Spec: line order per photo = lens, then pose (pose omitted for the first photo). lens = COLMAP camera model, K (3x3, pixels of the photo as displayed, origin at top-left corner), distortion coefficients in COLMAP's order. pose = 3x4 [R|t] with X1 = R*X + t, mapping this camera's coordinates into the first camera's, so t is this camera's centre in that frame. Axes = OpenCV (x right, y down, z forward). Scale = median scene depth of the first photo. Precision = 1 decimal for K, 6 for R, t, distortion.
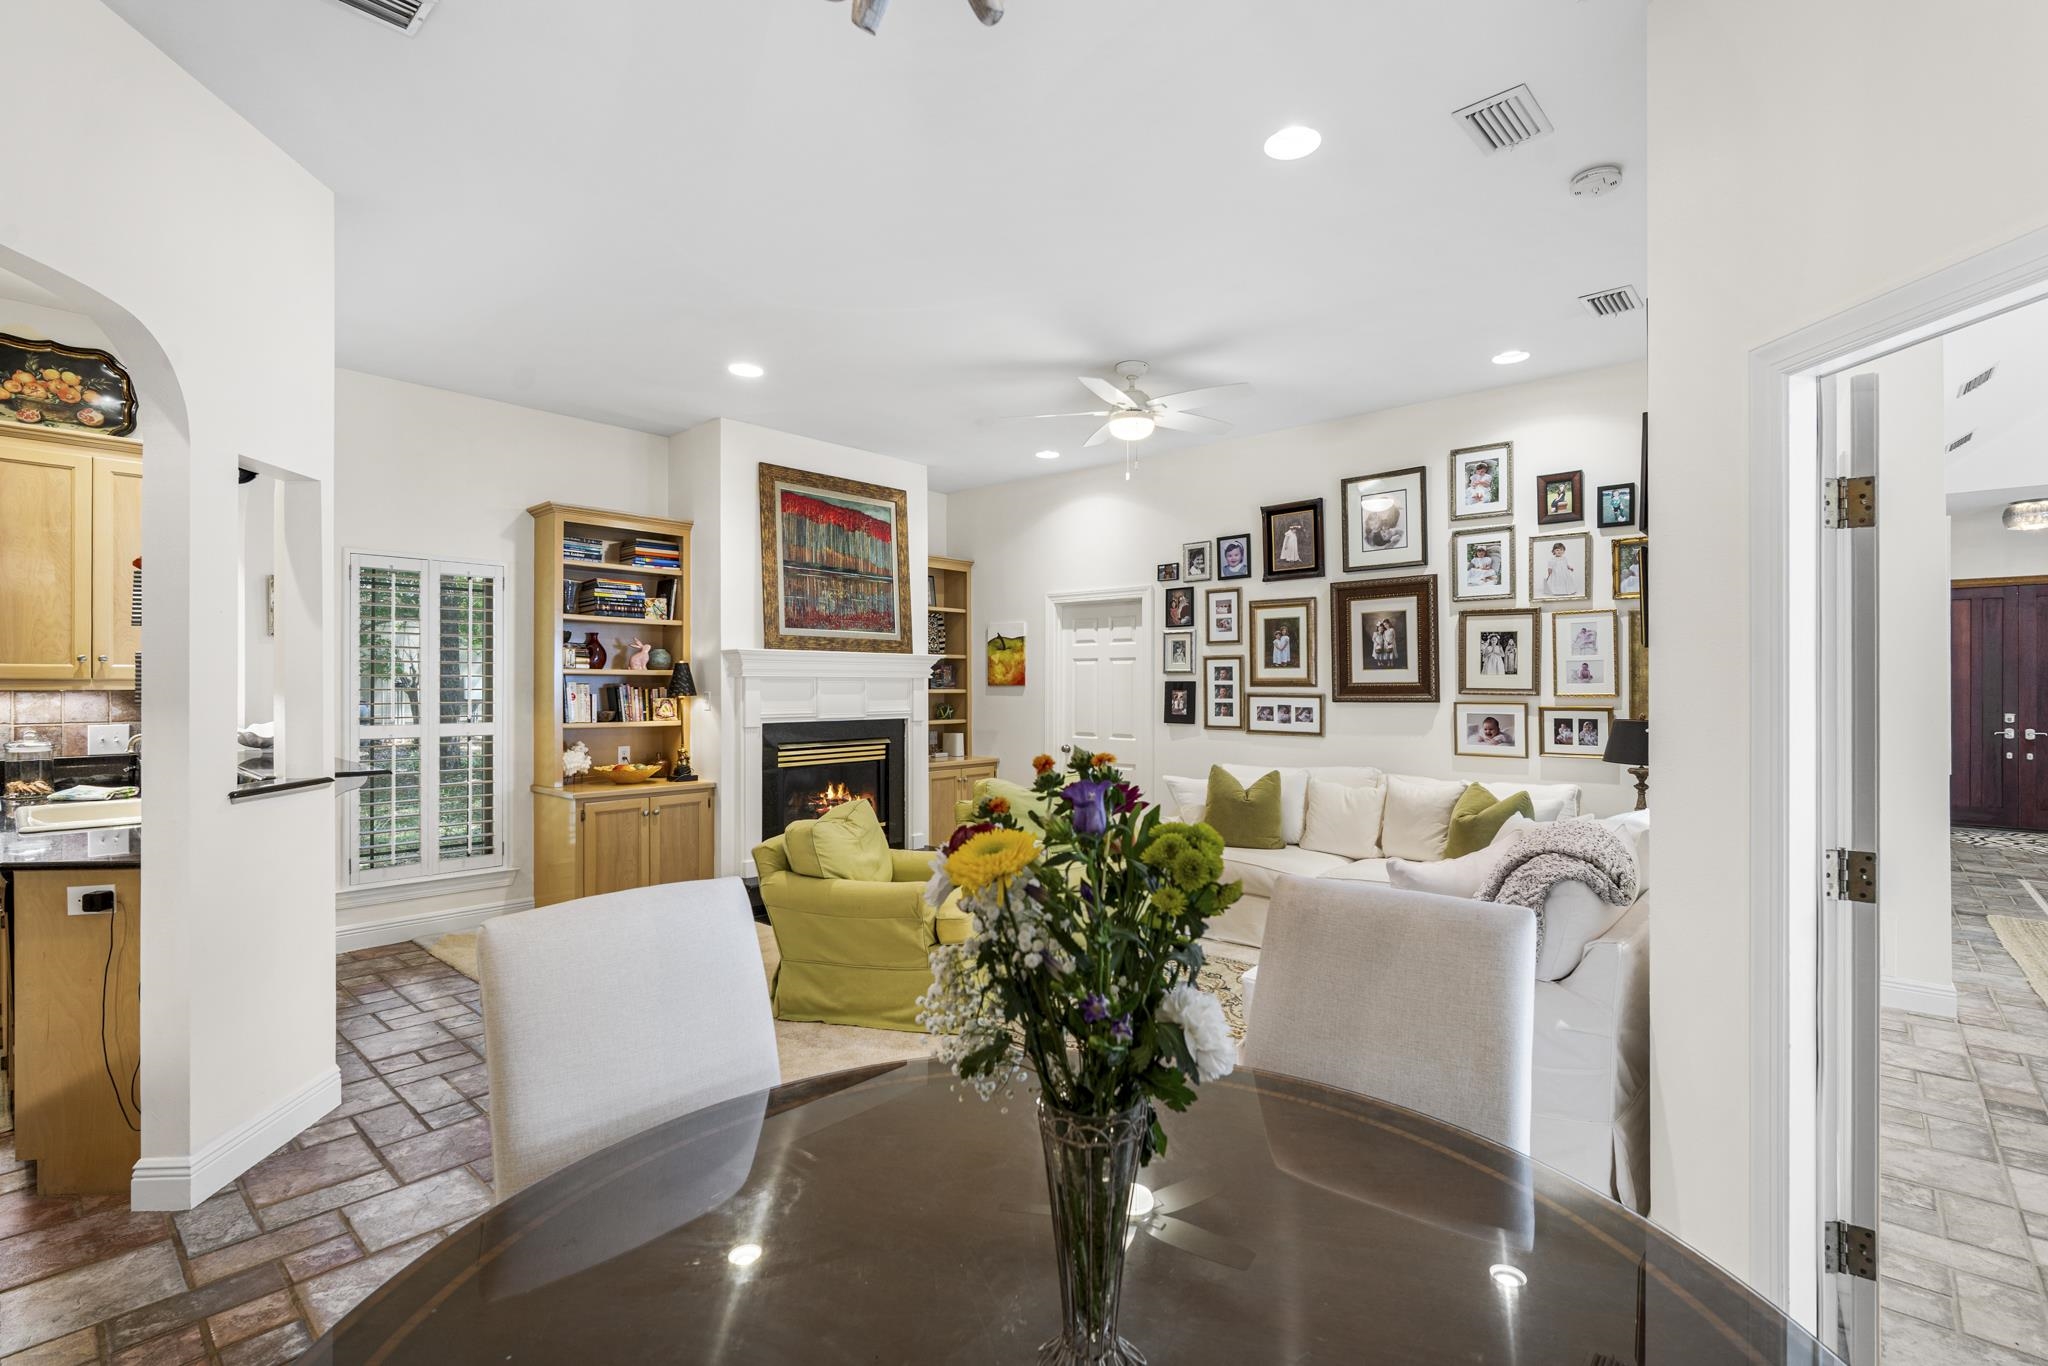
lens RADIAL K [[935.7, 0, 1033.1], [0, 935.7, 681.8], [0, 0, 1]] dist [-0.008569, 0.001784]
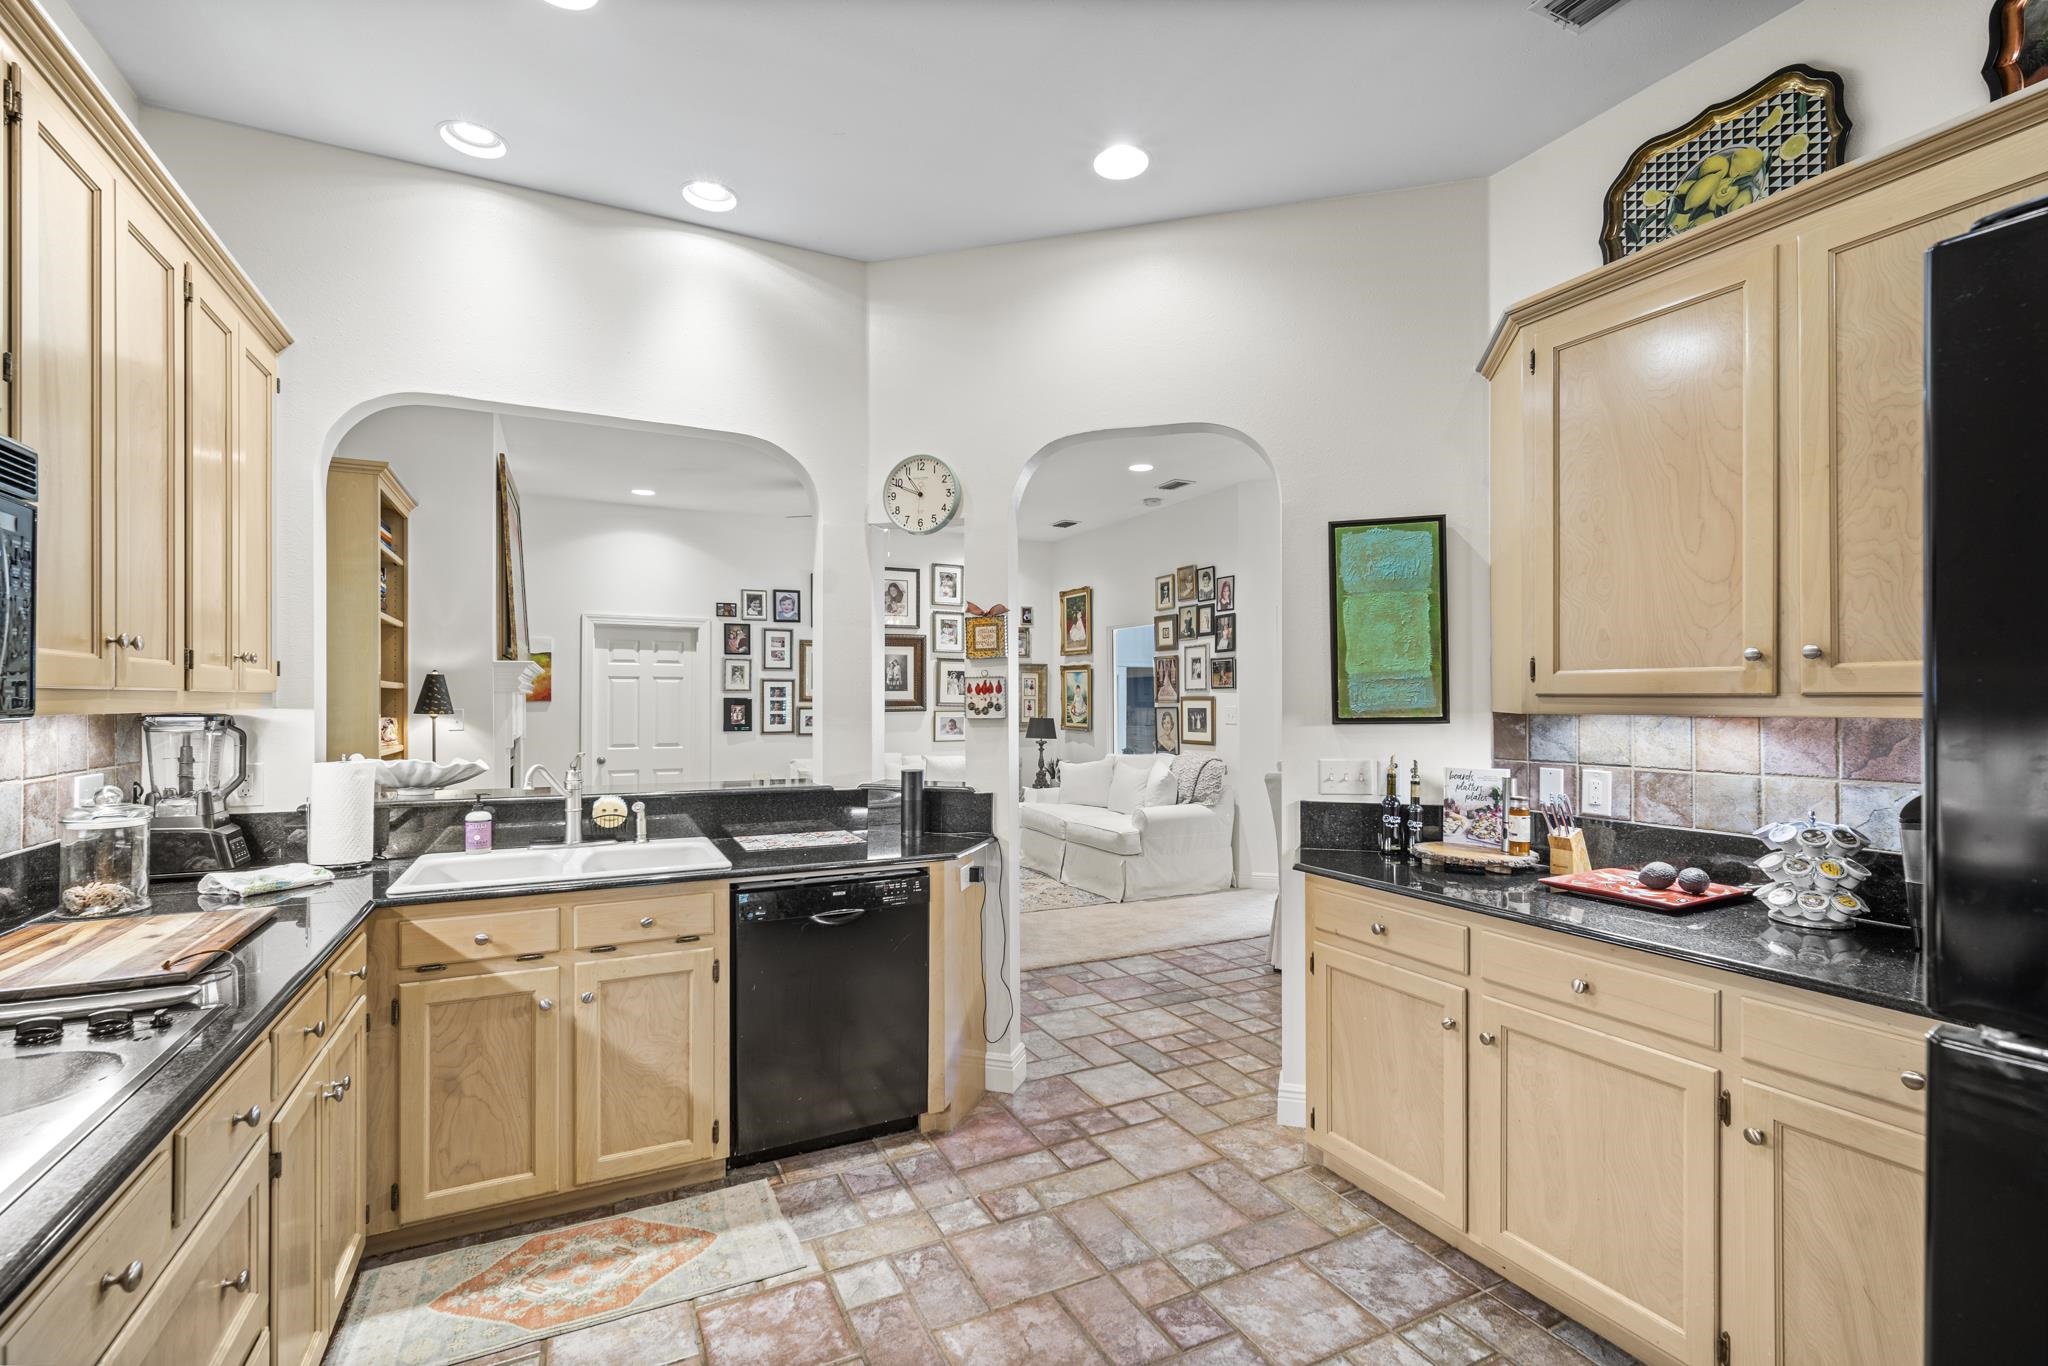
lens RADIAL K [[898.9, 0, 1035.6], [0, 898.9, 695.4], [0, 0, 1]] dist [-0.005130, 0.000986]
pose [[0.358754, 0.005377, 0.933416, -0.860835], [-0.002692, 0.999985, -0.004726, 0.000775], [-0.933428, -0.000818, 0.358764, 0.200108]]
